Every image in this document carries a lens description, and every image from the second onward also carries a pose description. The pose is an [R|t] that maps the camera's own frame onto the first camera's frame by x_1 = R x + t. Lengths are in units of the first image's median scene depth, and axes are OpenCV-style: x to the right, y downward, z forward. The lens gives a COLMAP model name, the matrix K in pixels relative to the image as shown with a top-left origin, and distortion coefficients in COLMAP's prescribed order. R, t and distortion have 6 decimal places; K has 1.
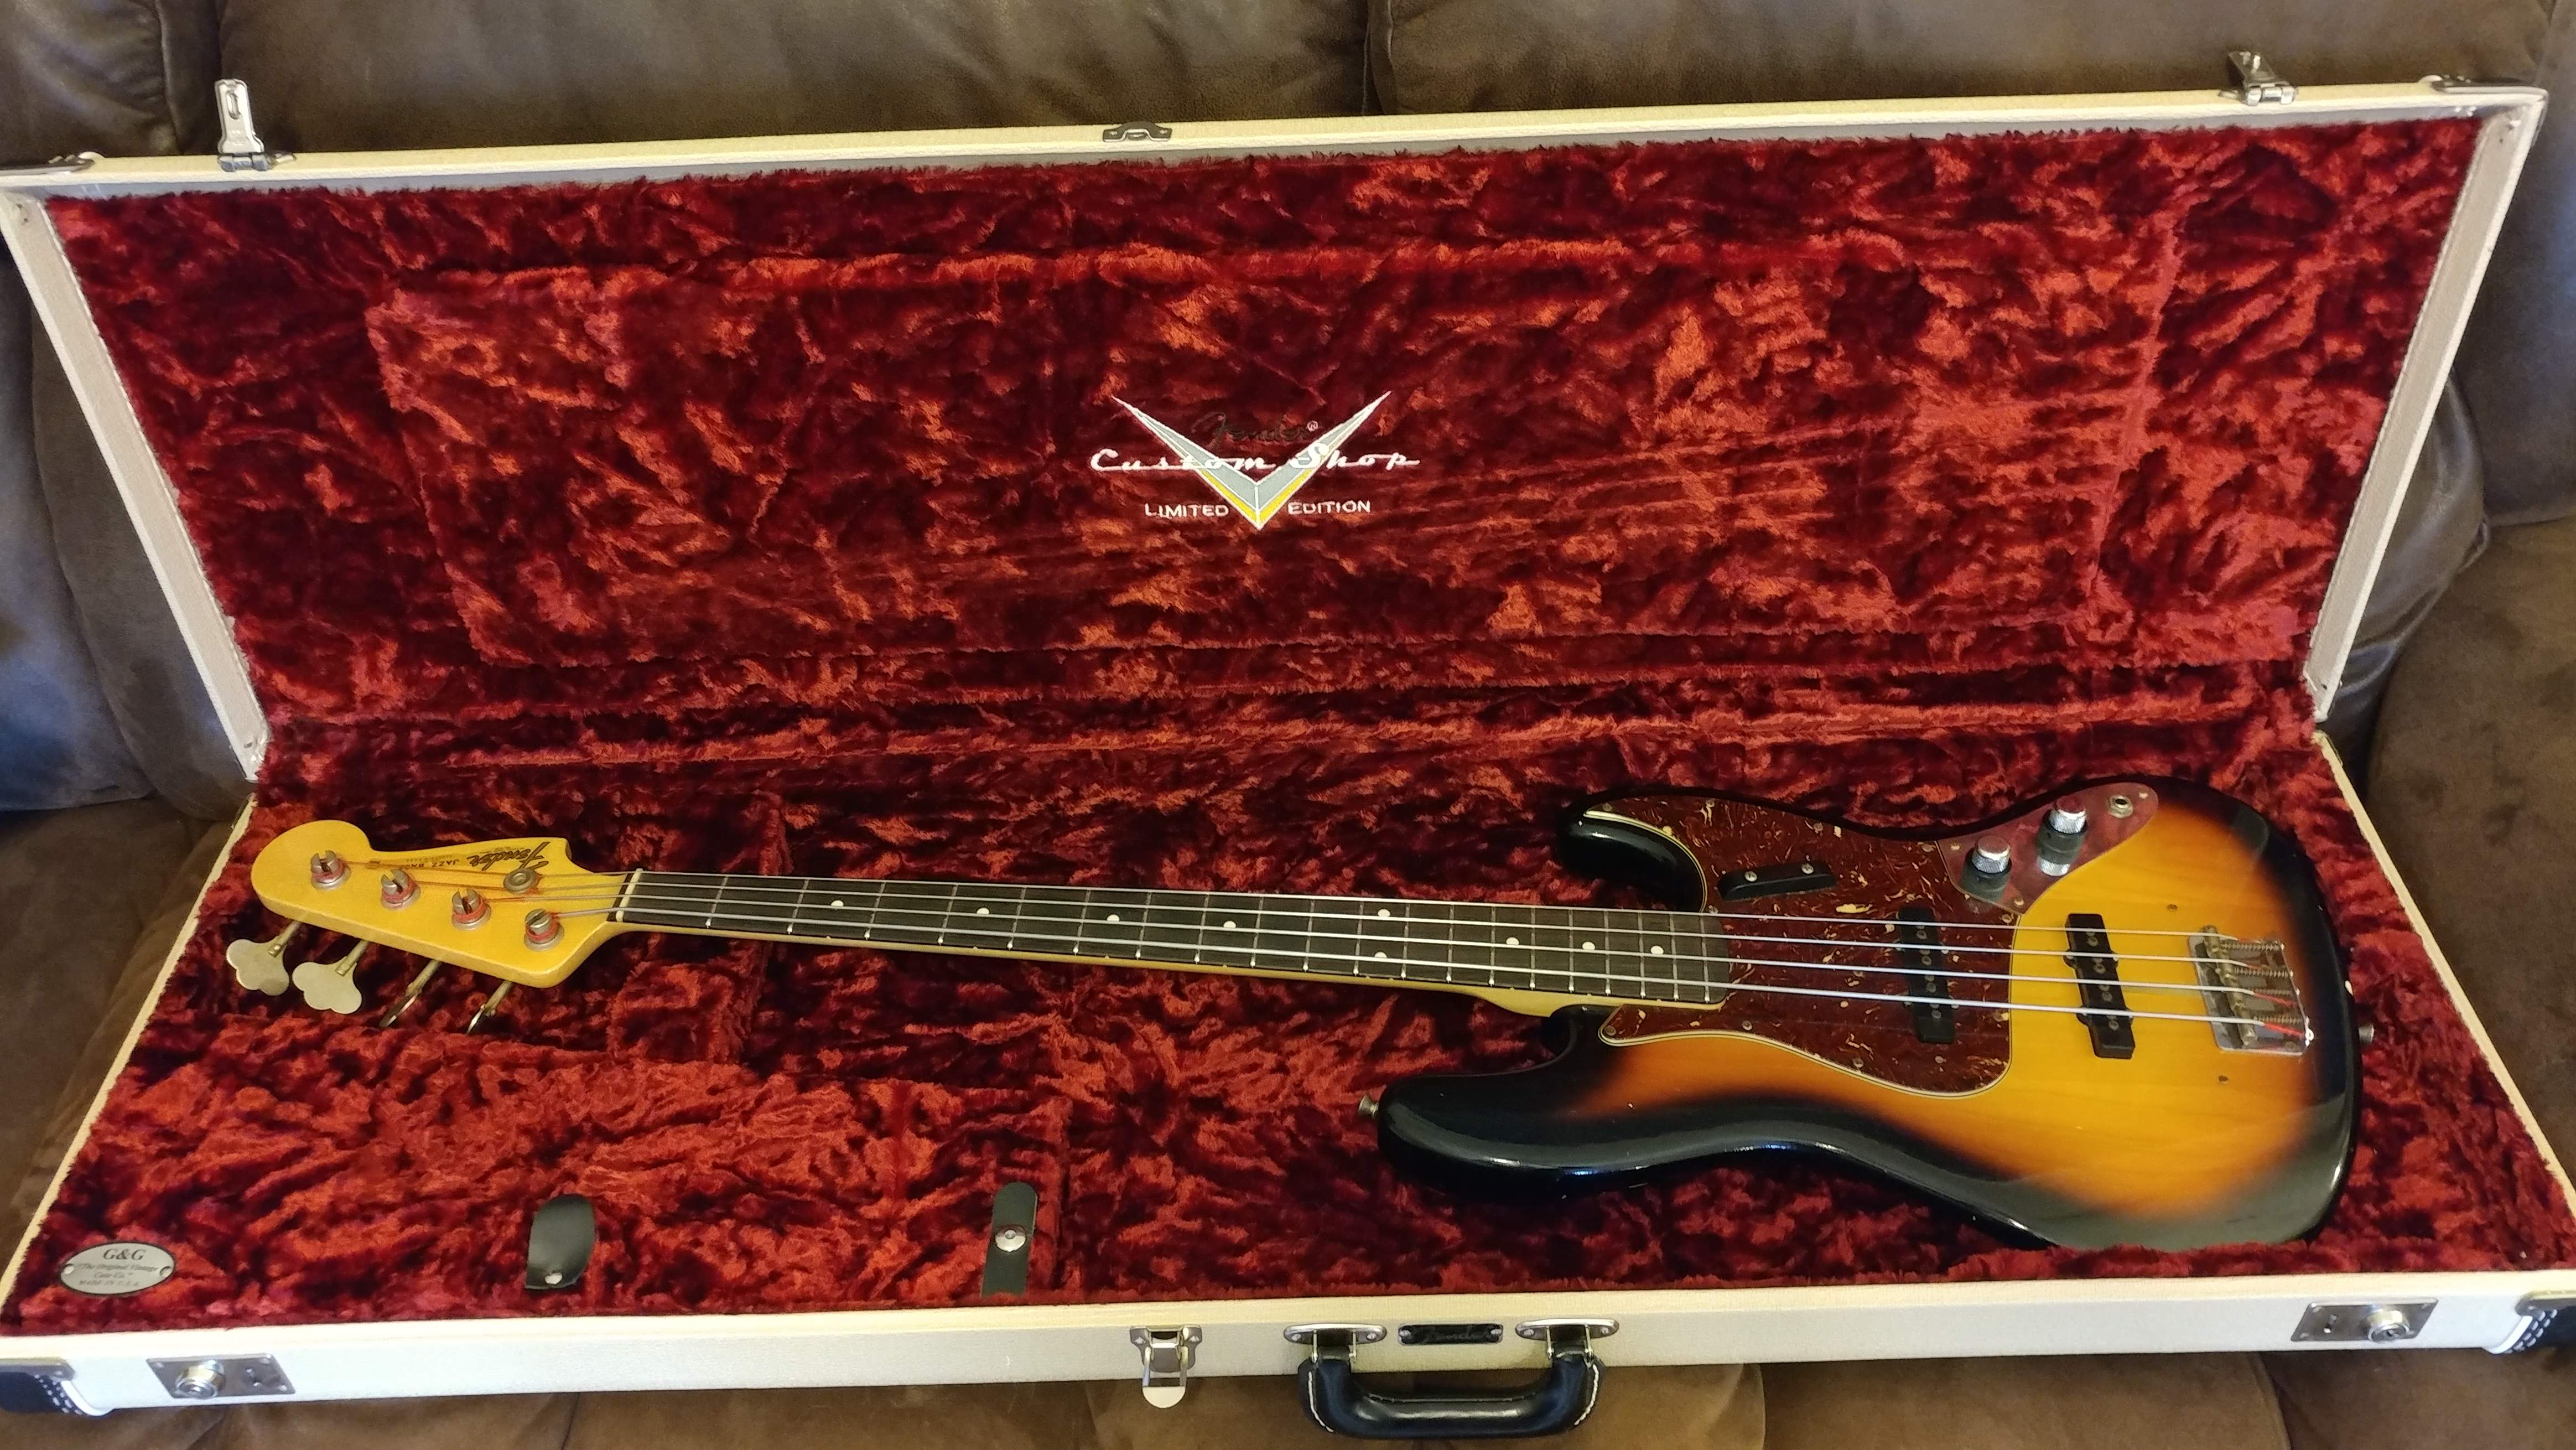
lens RADIAL K [[2047.3, 0, 1294.8], [0, 2047.3, 741.4], [0, 0, 1]] dist [-0.006991, -0.004078]
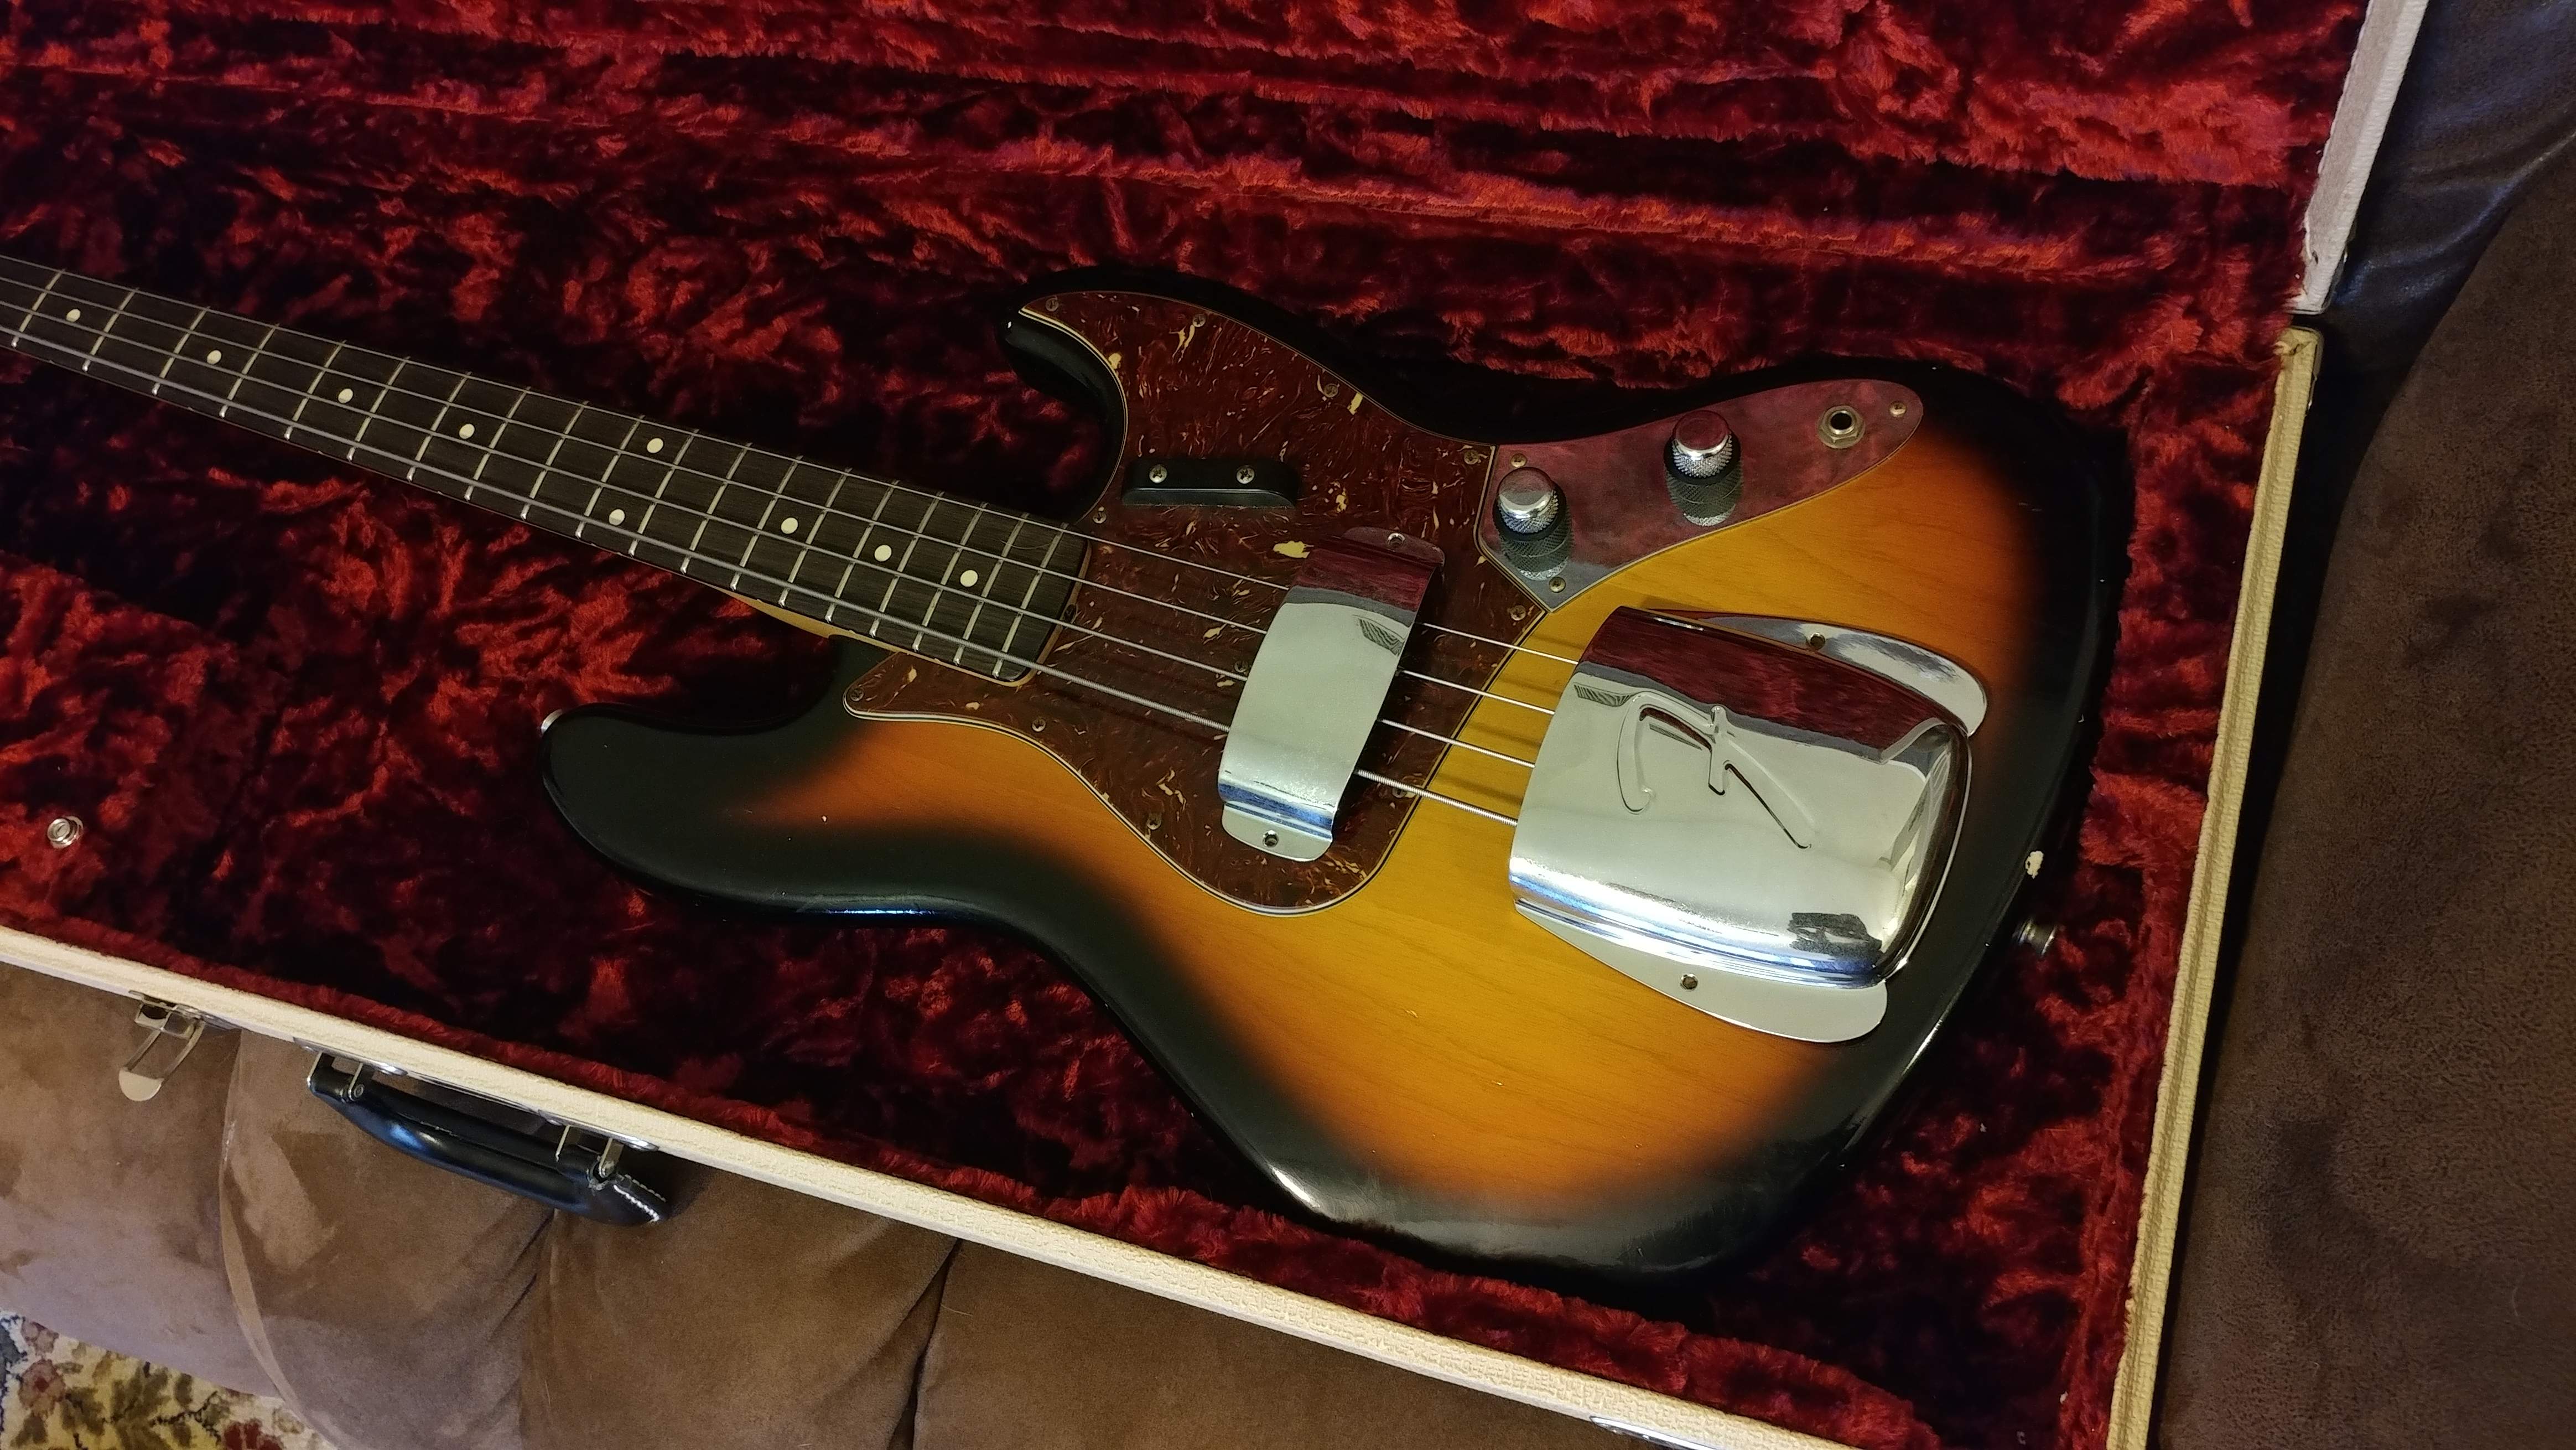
lens RADIAL K [[2116.5, 0, 1284.7], [0, 2116.5, 754.7], [0, 0, 1]] dist [-0.023761, 0.016111]
pose [[0.934079, 0.200455, -0.295491, 0.441839], [-0.040698, 0.881926, 0.469629, -0.156579], [0.354741, -0.426644, 0.831946, 0.403573]]
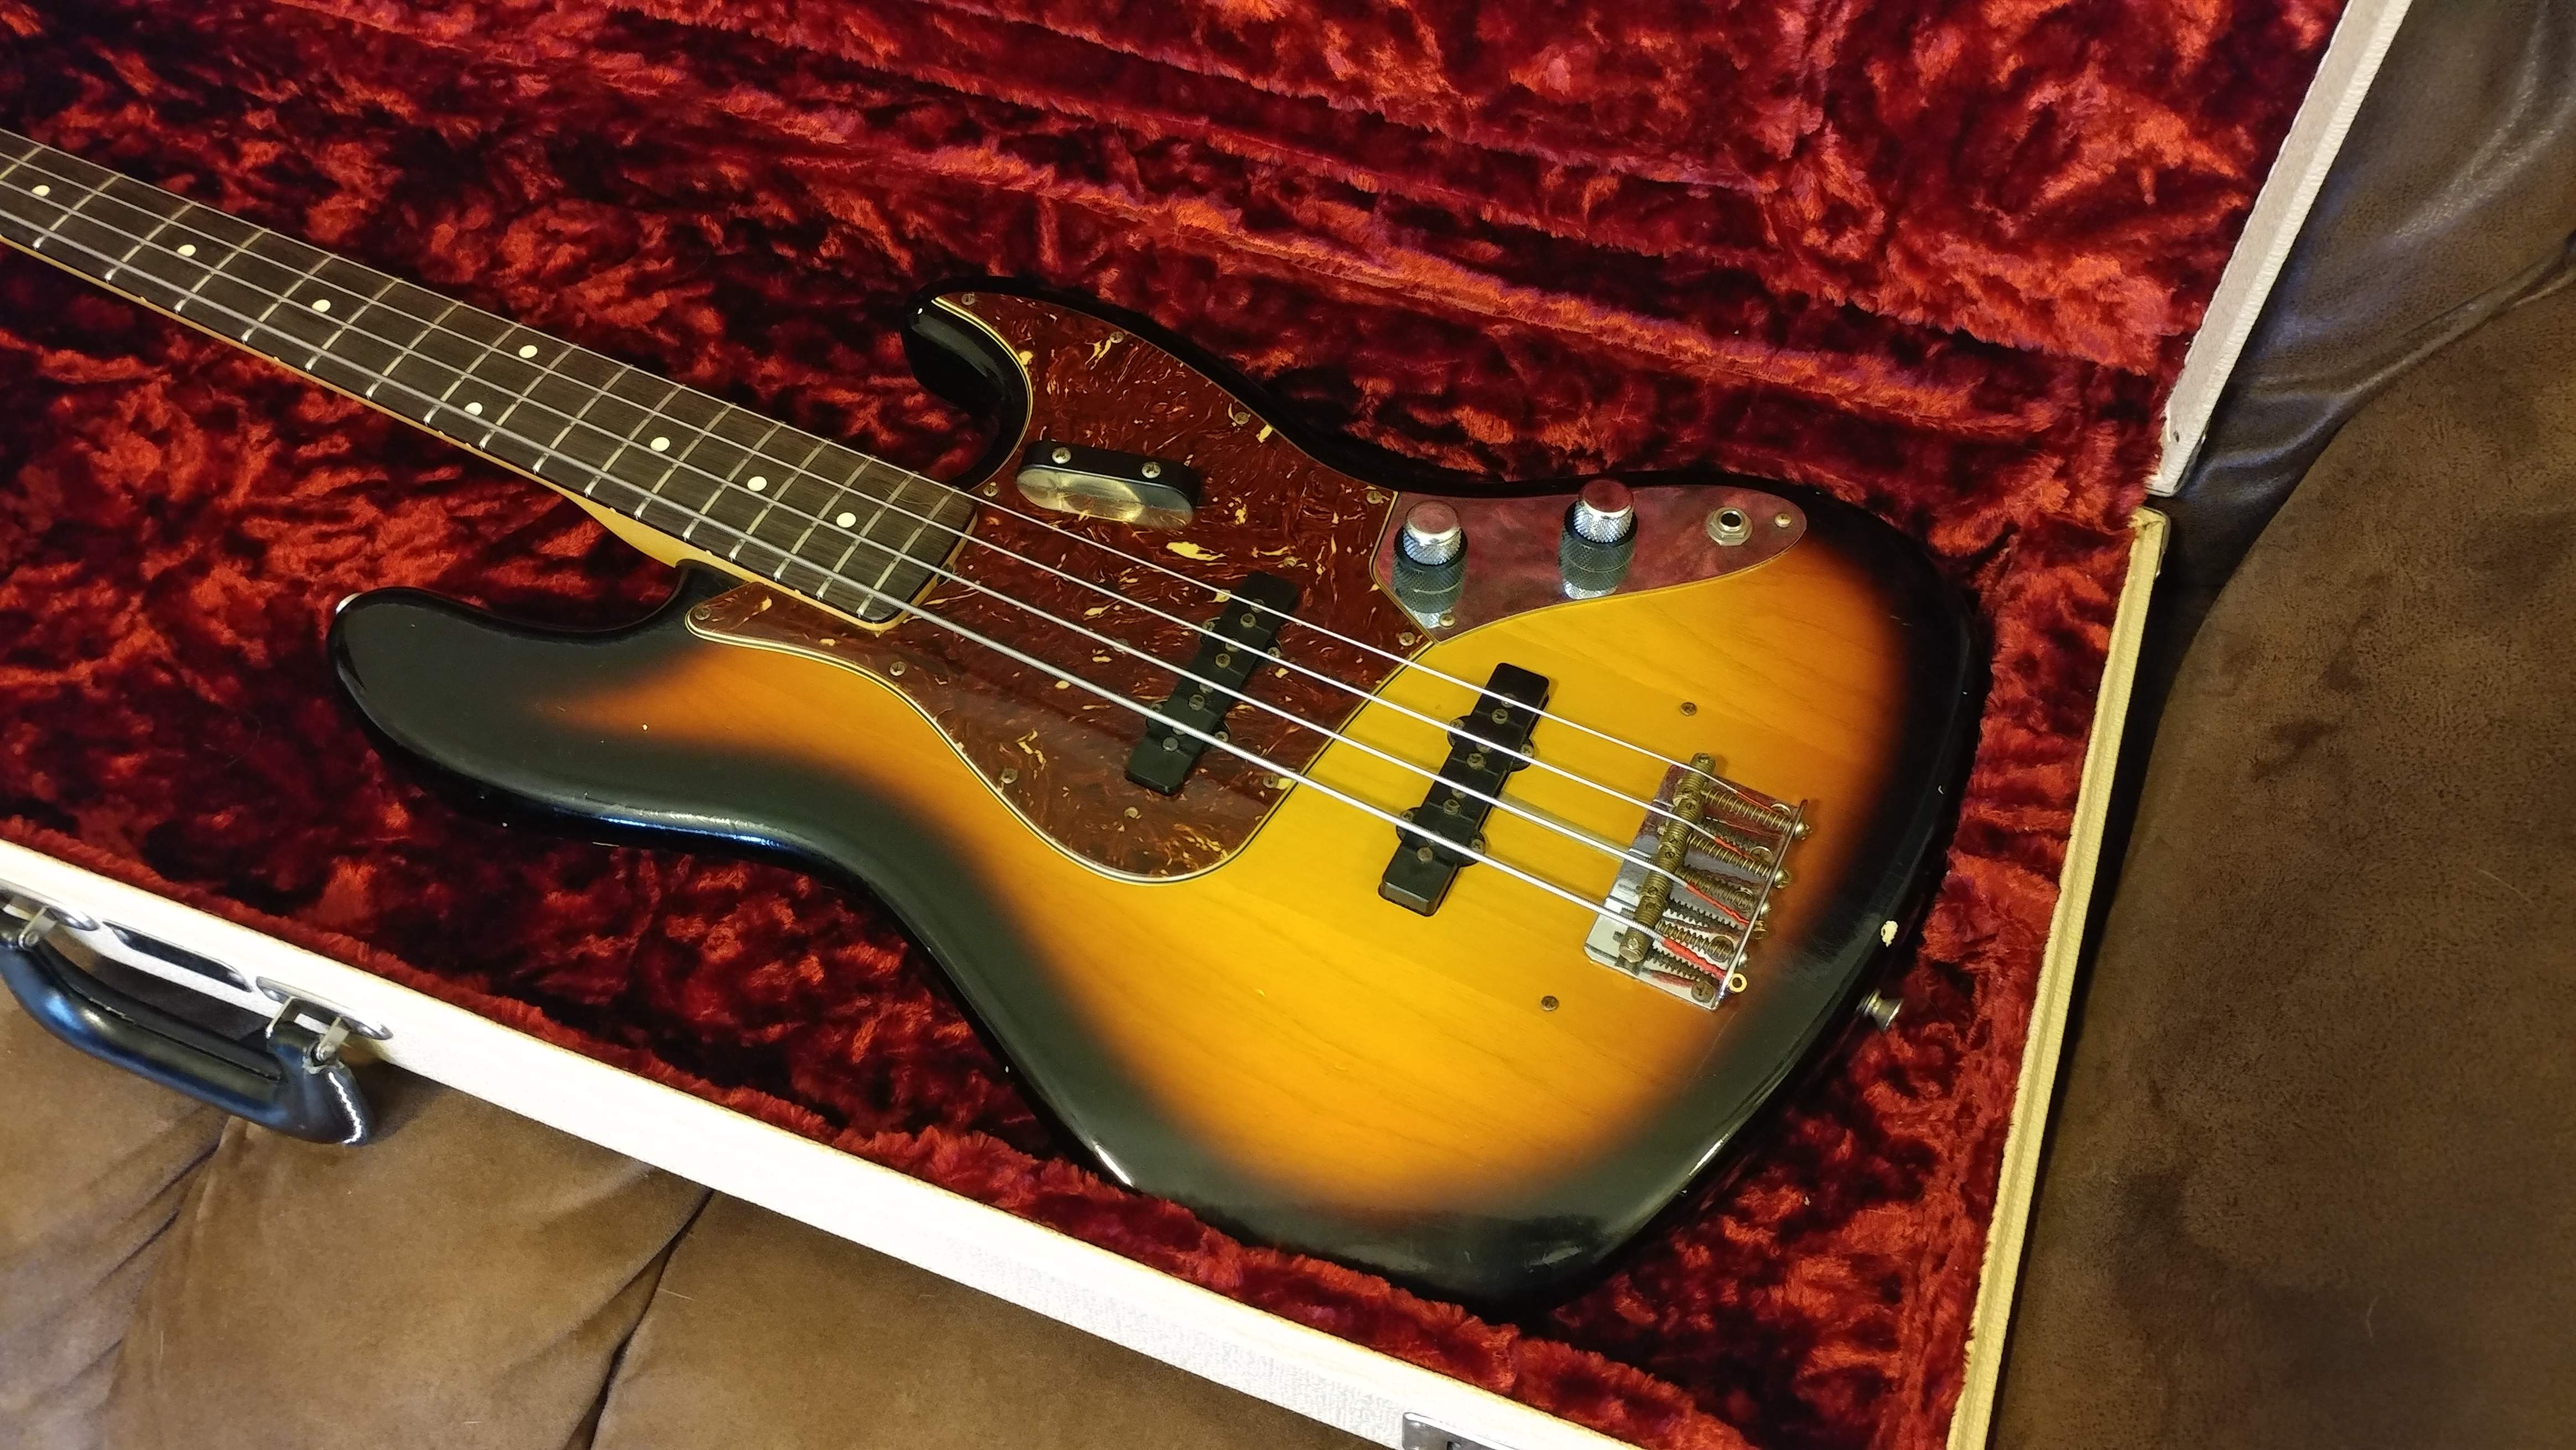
lens RADIAL K [[2128.4, 0, 1282.6], [0, 2128.4, 765.5], [0, 0, 1]] dist [-0.032879, 0.007520]
pose [[0.931470, 0.312452, -0.186380, 0.409878], [-0.257751, 0.928288, 0.268041, -0.035349], [0.256764, -0.201633, 0.945207, 0.359328]]
